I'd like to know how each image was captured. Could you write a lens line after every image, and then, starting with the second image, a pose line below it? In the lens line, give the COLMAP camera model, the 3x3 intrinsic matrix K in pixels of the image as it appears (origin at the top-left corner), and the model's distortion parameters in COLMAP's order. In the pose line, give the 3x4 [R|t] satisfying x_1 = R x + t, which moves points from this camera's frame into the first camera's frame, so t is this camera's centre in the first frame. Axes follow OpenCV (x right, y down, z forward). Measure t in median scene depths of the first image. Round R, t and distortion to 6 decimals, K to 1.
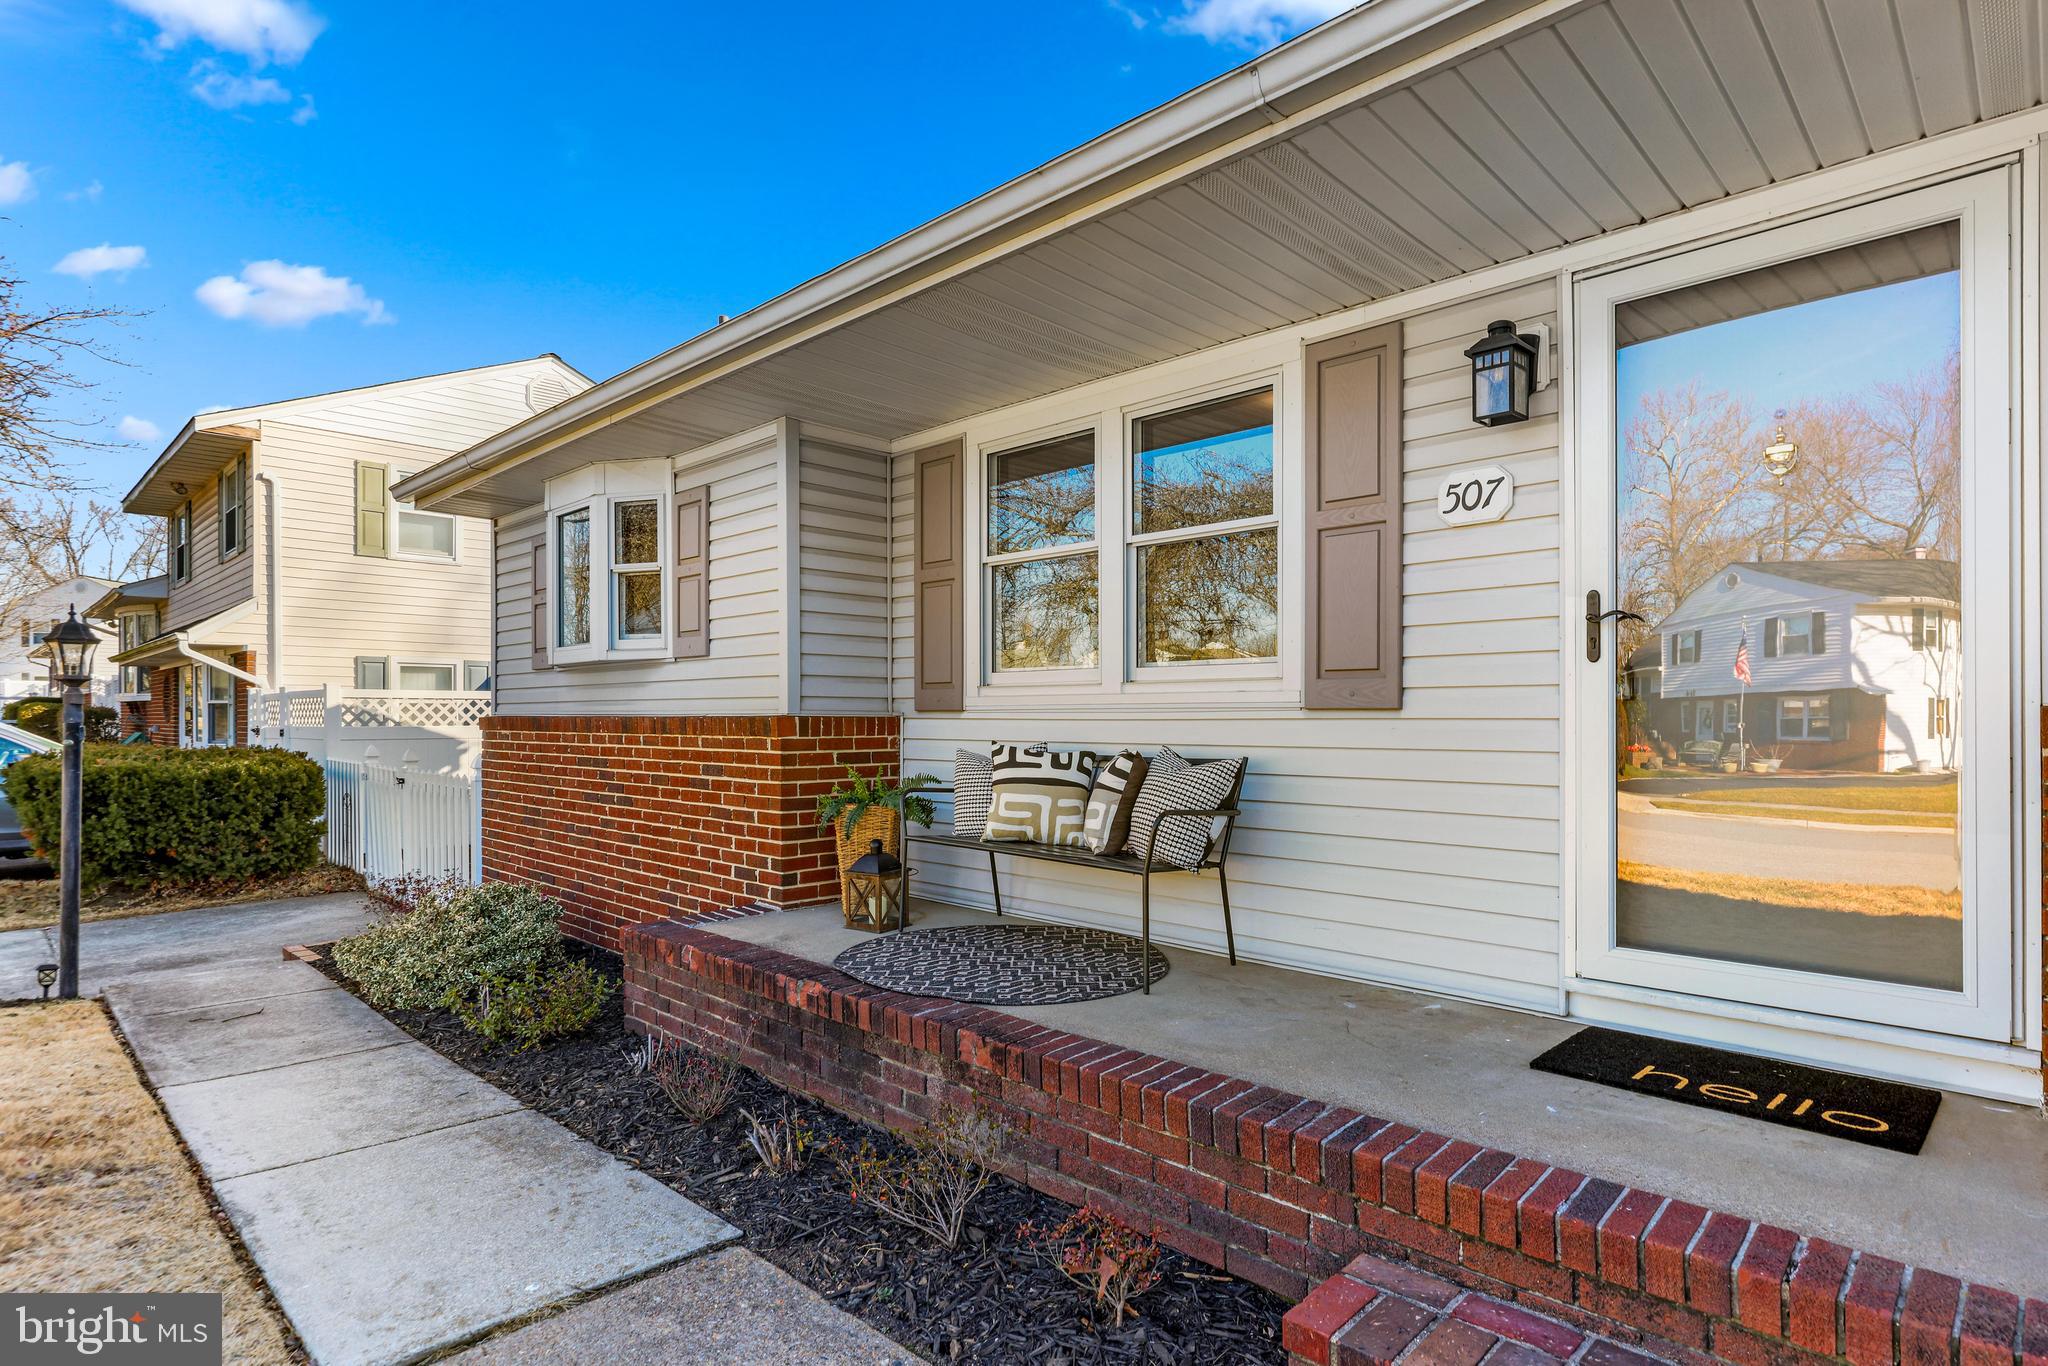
lens RADIAL K [[1053.5, 0, 1025.2], [0, 1053.5, 717.8], [0, 0, 1]] dist [-0.006858, -0.000078]
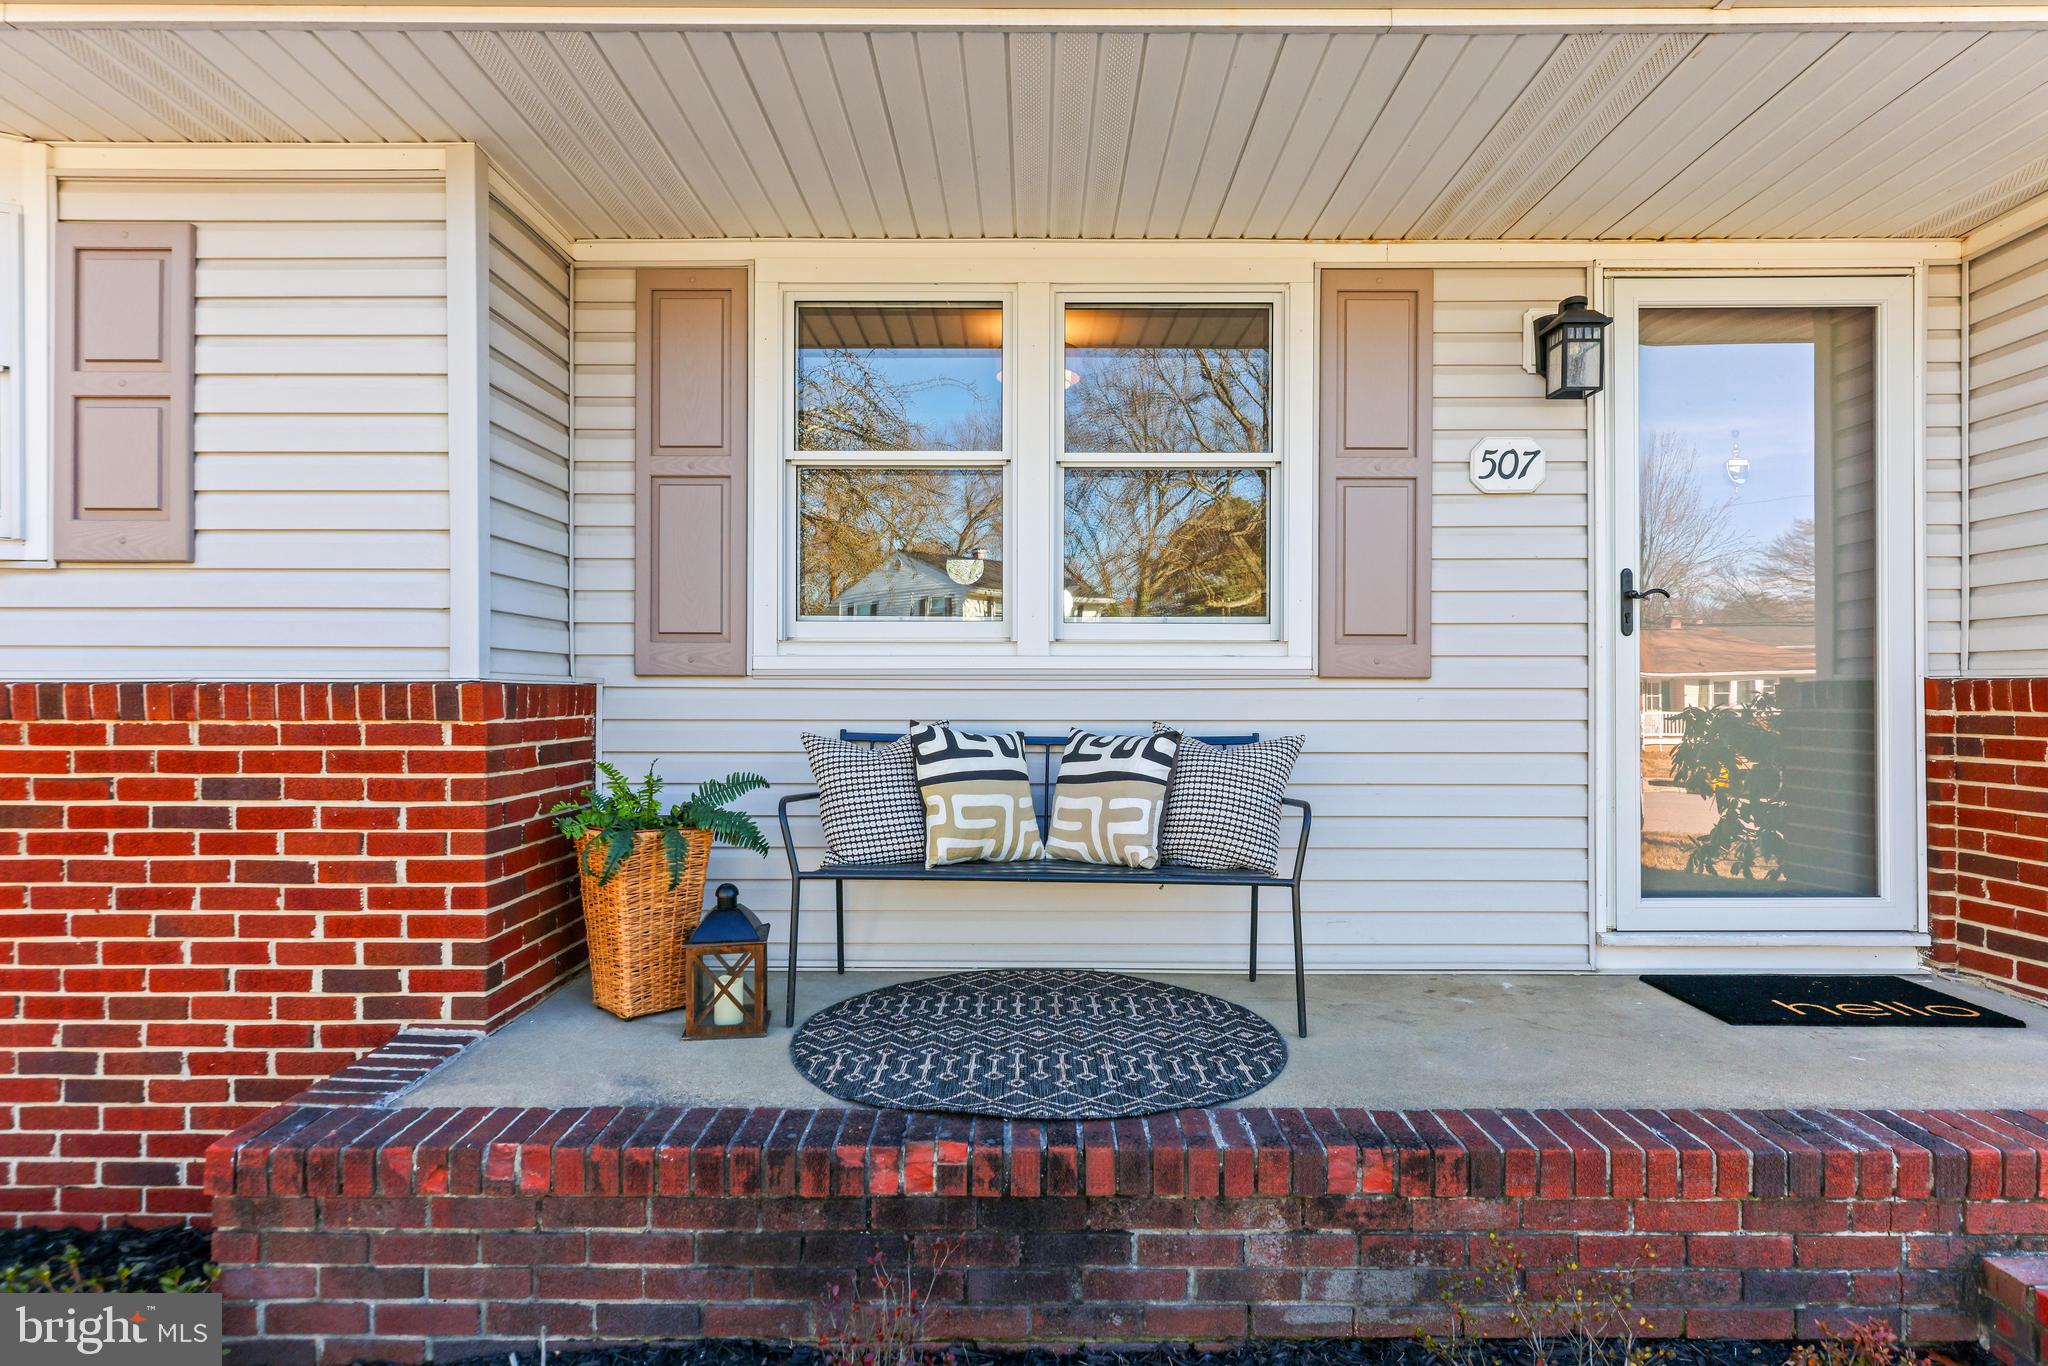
lens RADIAL K [[1101.5, 0, 1037.3], [0, 1101.5, 686.2], [0, 0, 1]] dist [-0.000129, 0.000312]
pose [[0.719273, 0.001212, 0.694727, -0.491872], [-0.001569, 0.999999, -0.000120, -0.000359], [-0.694726, -0.001003, 0.719274, 0.443422]]
